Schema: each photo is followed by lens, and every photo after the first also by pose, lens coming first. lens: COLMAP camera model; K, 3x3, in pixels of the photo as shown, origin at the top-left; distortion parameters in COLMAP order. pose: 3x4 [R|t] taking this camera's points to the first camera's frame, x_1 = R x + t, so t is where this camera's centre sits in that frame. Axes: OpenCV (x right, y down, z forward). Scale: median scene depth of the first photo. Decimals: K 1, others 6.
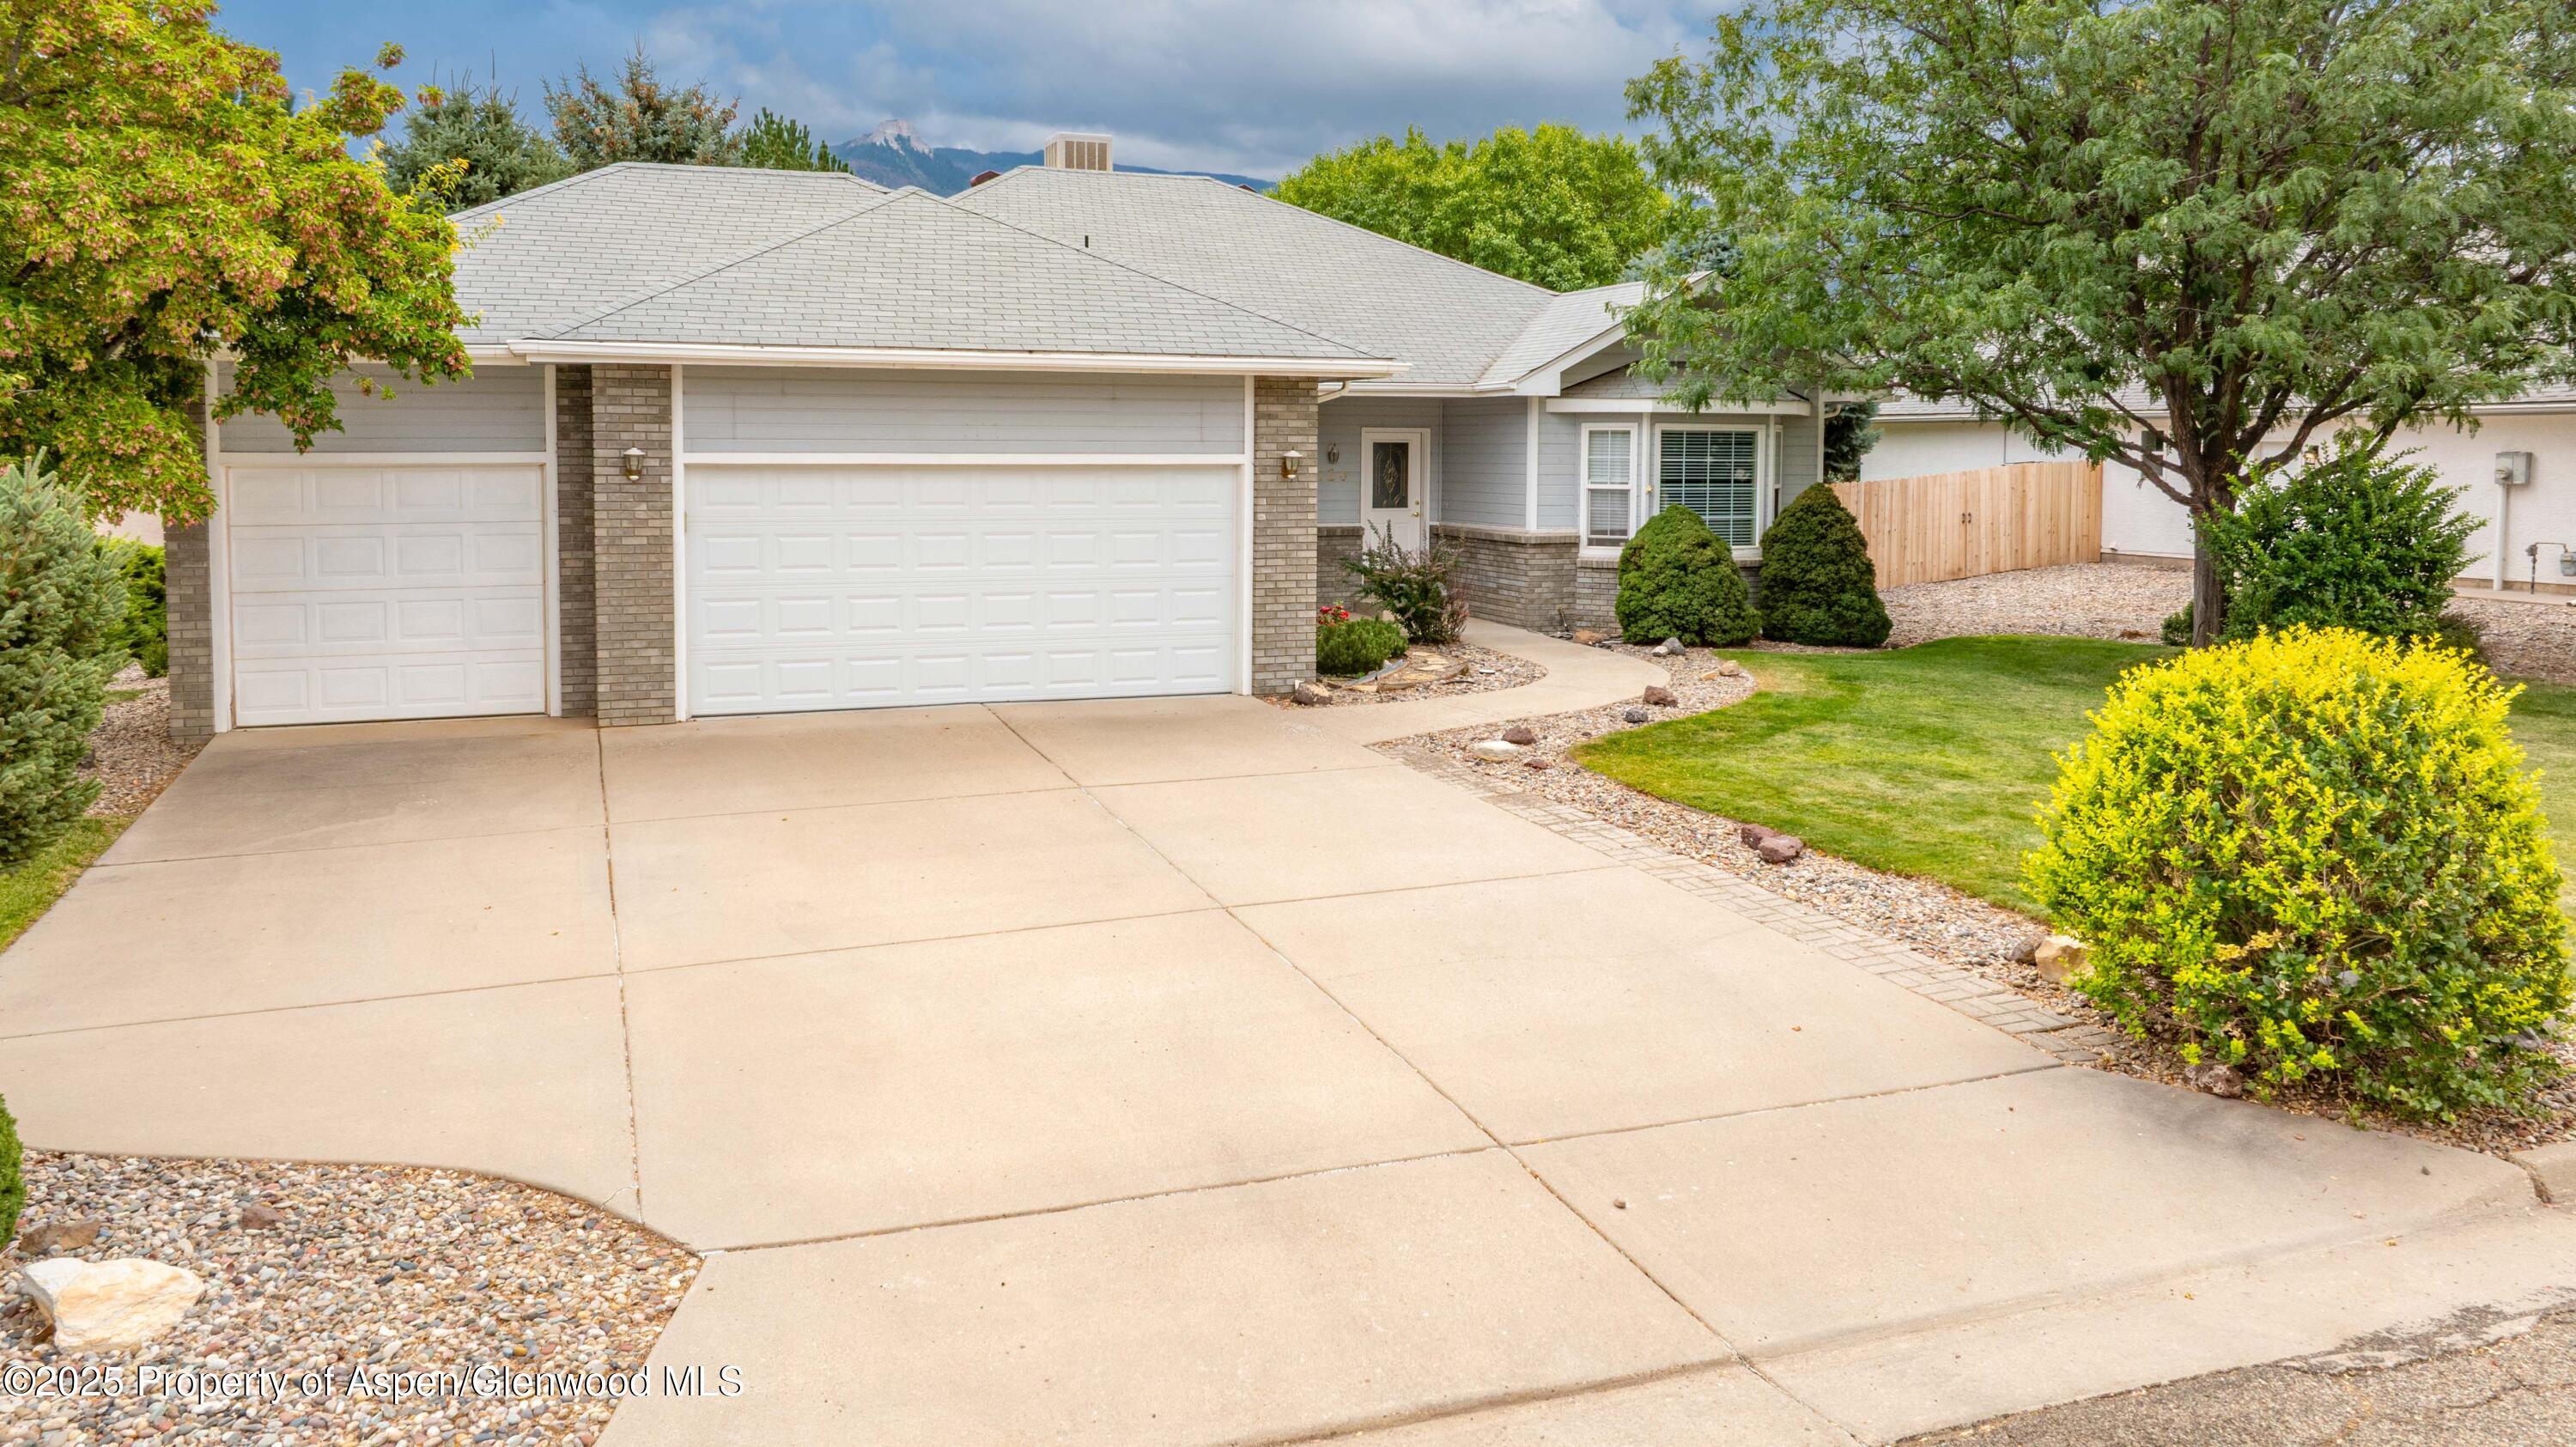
lens RADIAL K [[1839.1, 0, 1247.5], [0, 1839.1, 576.6], [0, 0, 1]] dist [-0.004358, -0.001780]
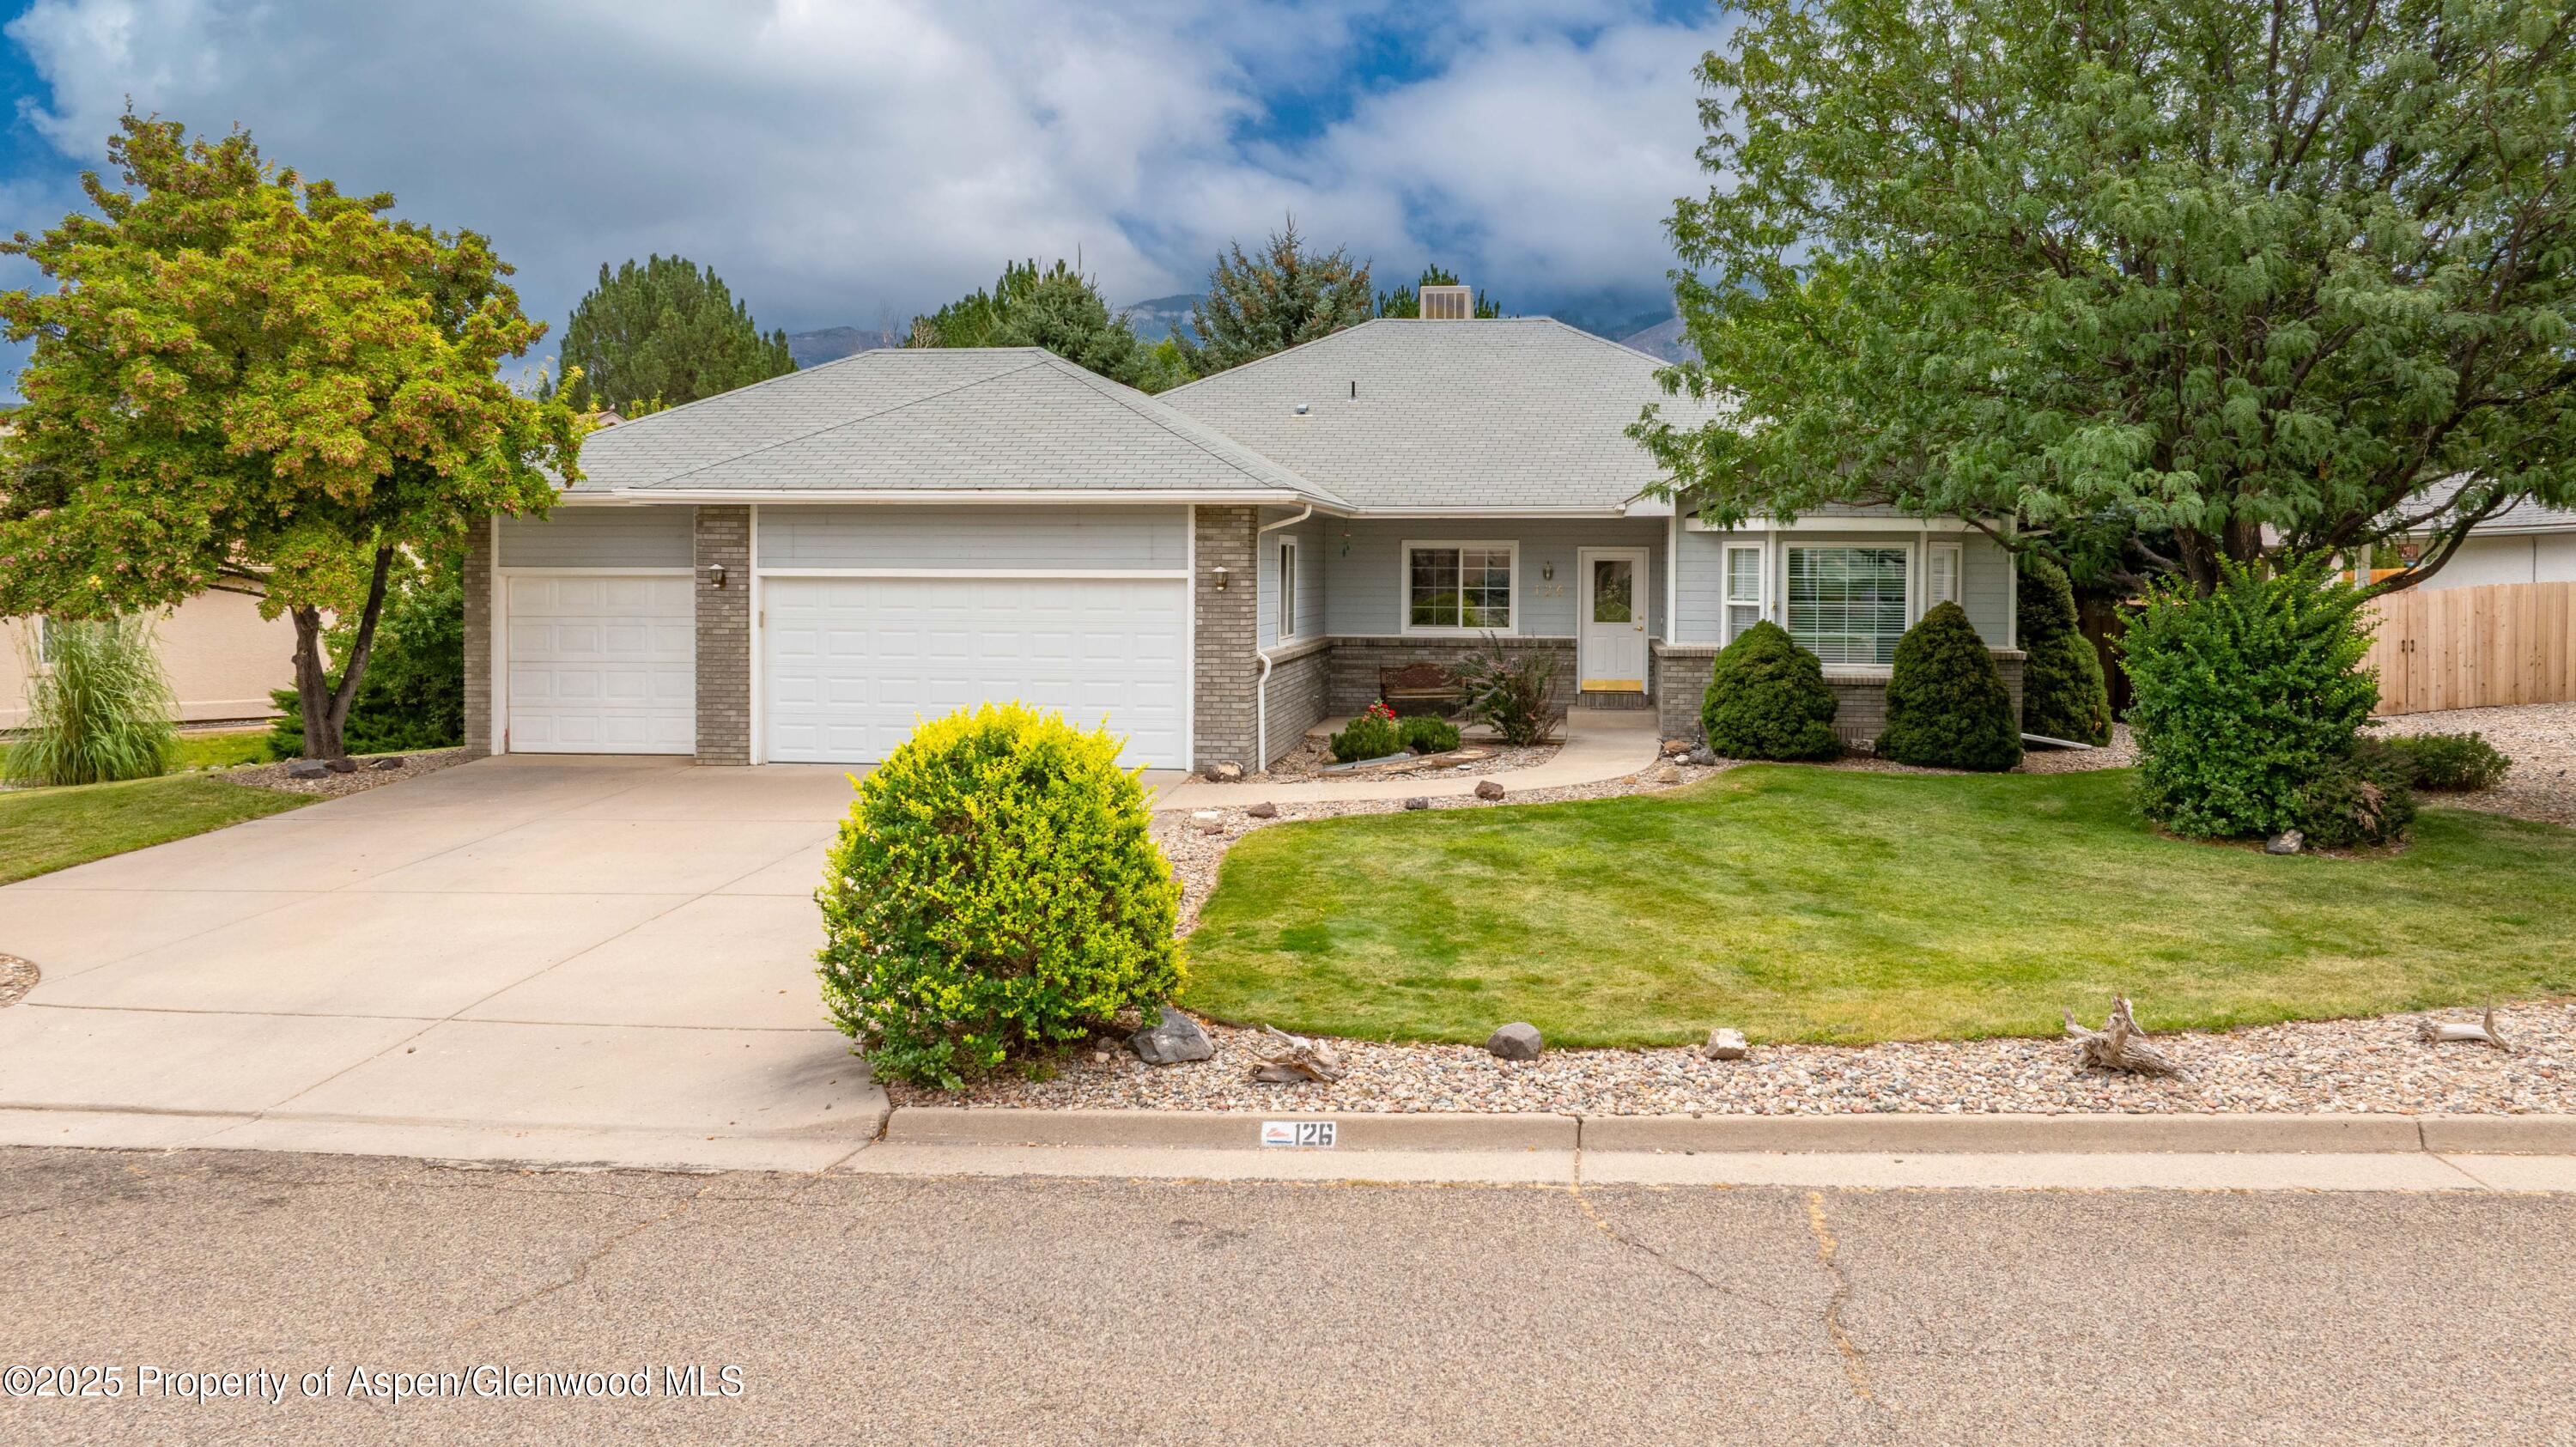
lens RADIAL K [[1830.9, 0, 1395.2], [0, 1830.9, 626.5], [0, 0, 1]] dist [-0.019088, -0.001155]
pose [[0.894849, 0.014455, -0.446134, 0.651267], [-0.031712, 0.999009, -0.031238, 0.003216], [0.445241, 0.042101, 0.894421, -0.003262]]
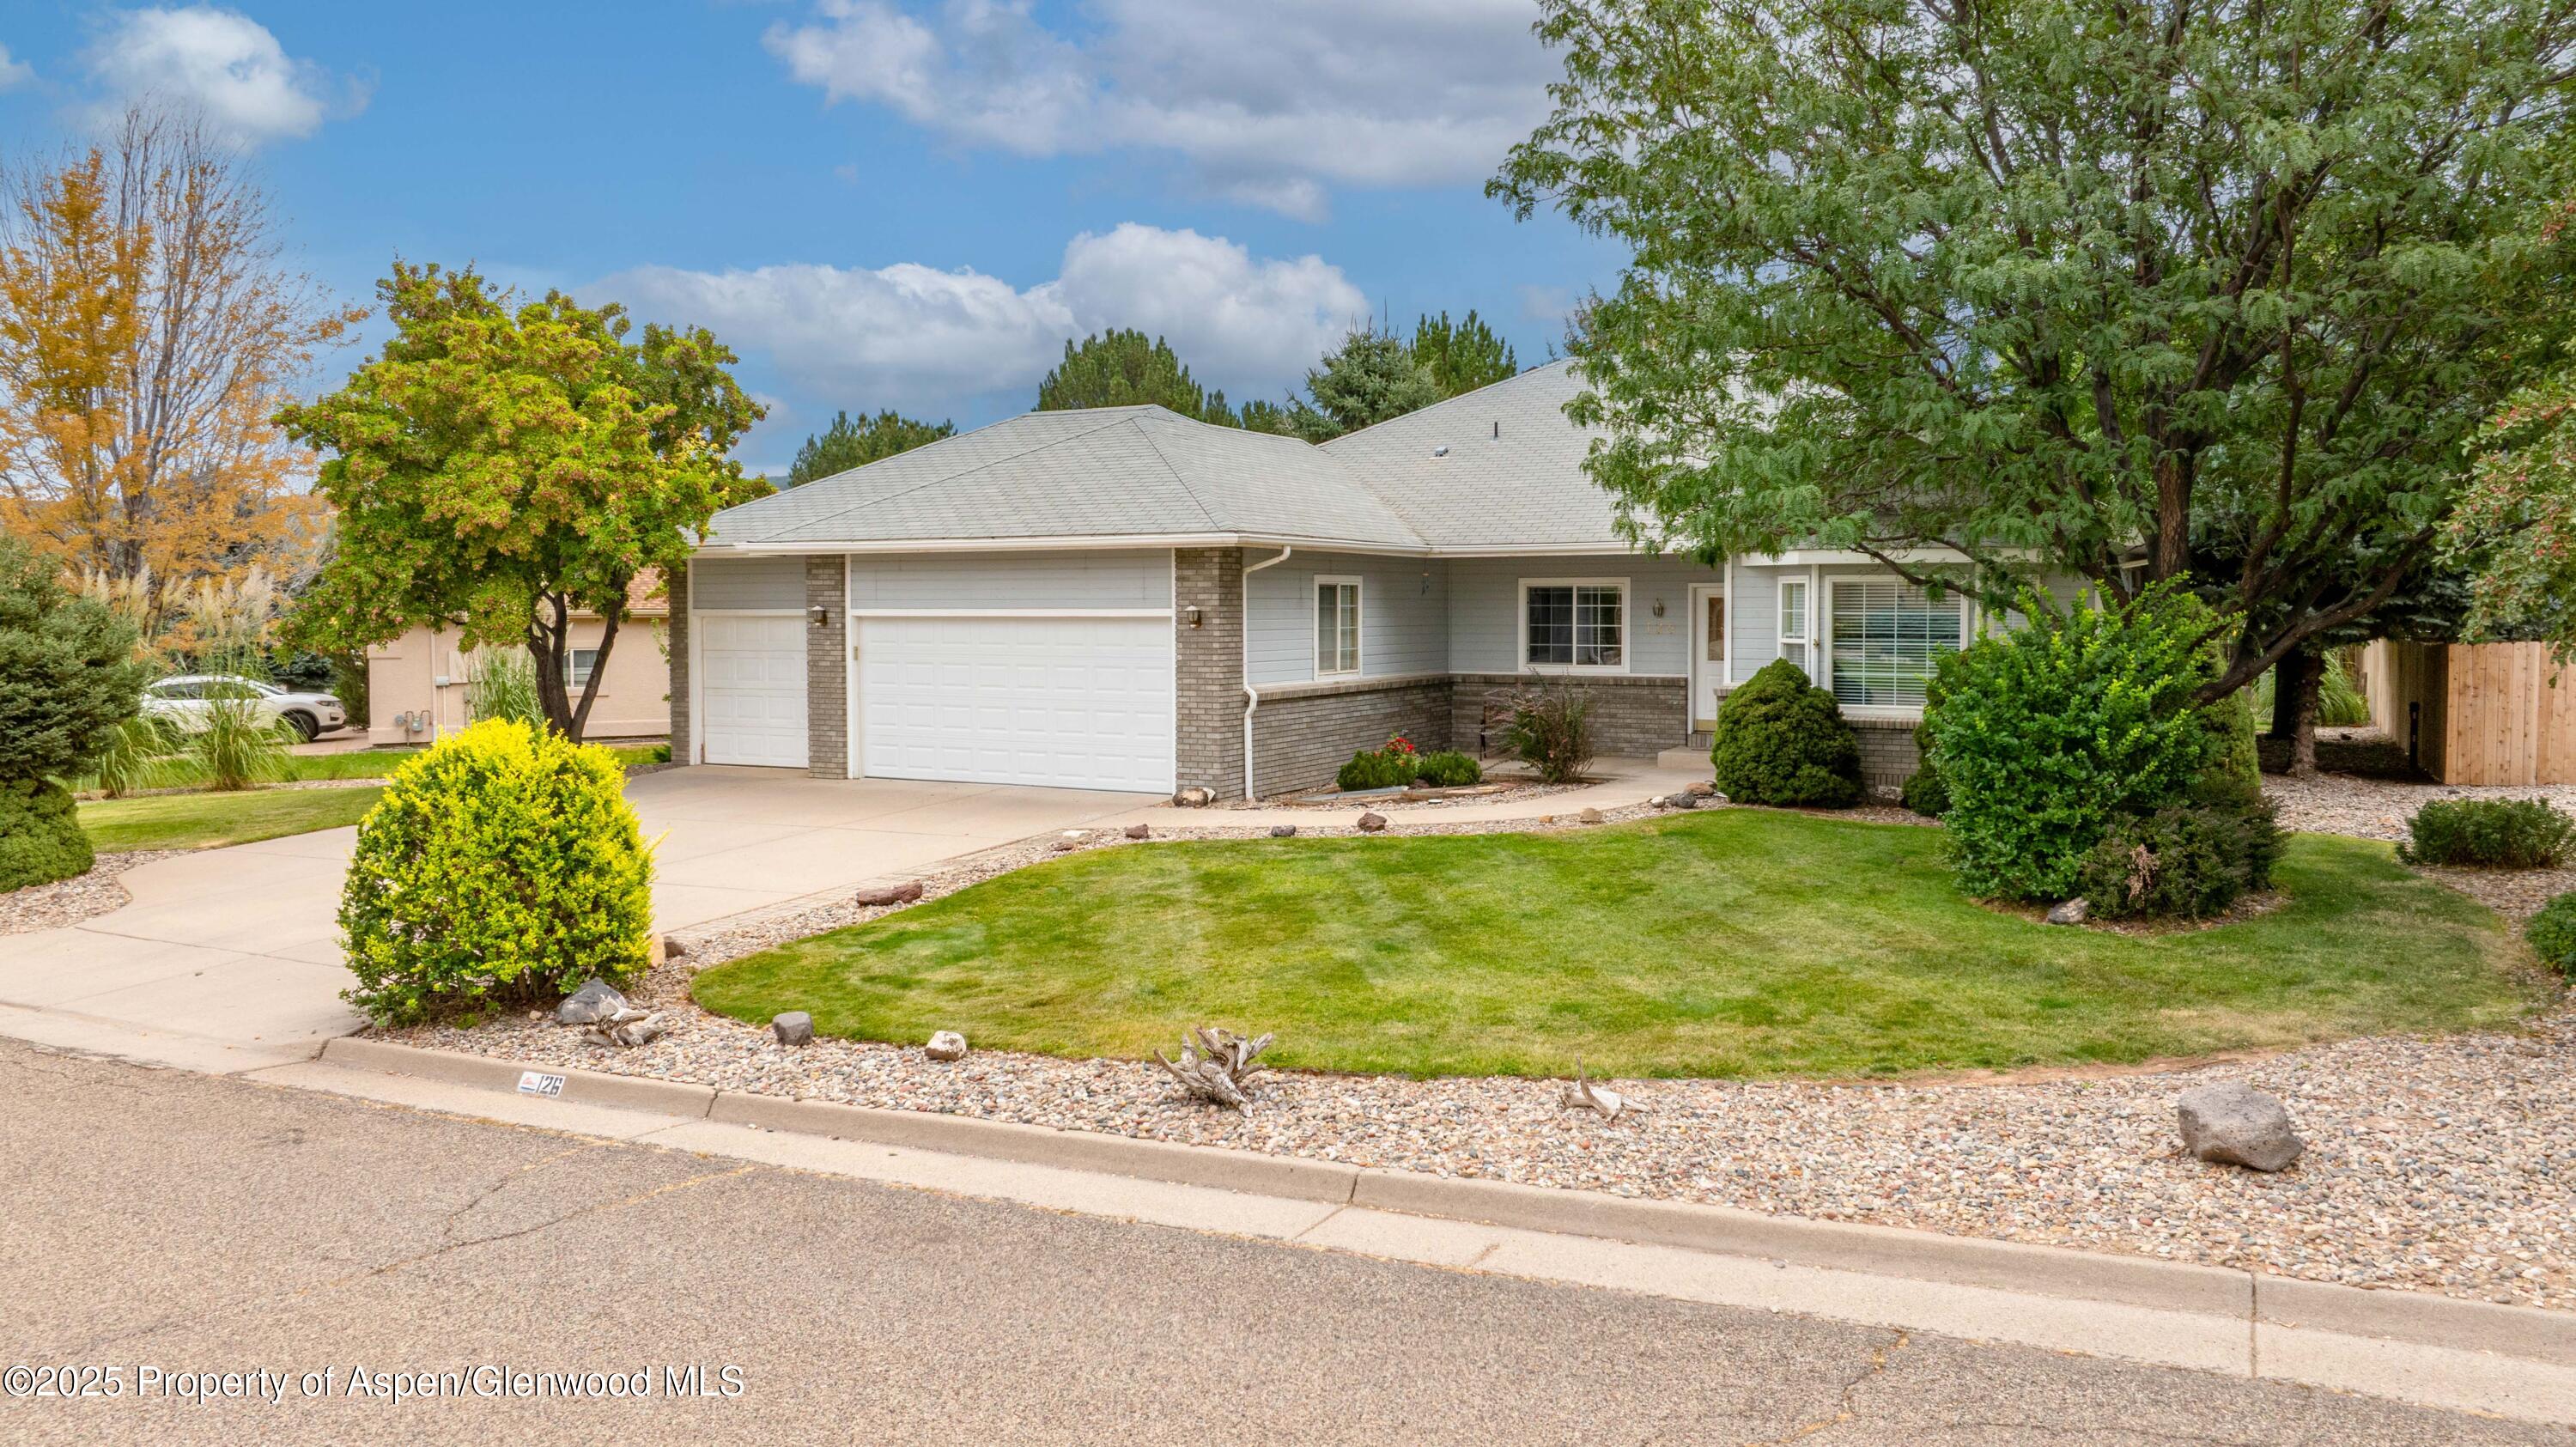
lens RADIAL K [[1809.7, 0, 1325.7], [0, 1809.7, 724.5], [0, 0, 1]] dist [-0.006905, -0.000195]
pose [[0.667715, 0.043445, -0.743148, 1.014562], [-0.046921, 0.998767, 0.016231, -0.011336], [0.742937, 0.024032, 0.668930, 0.235847]]
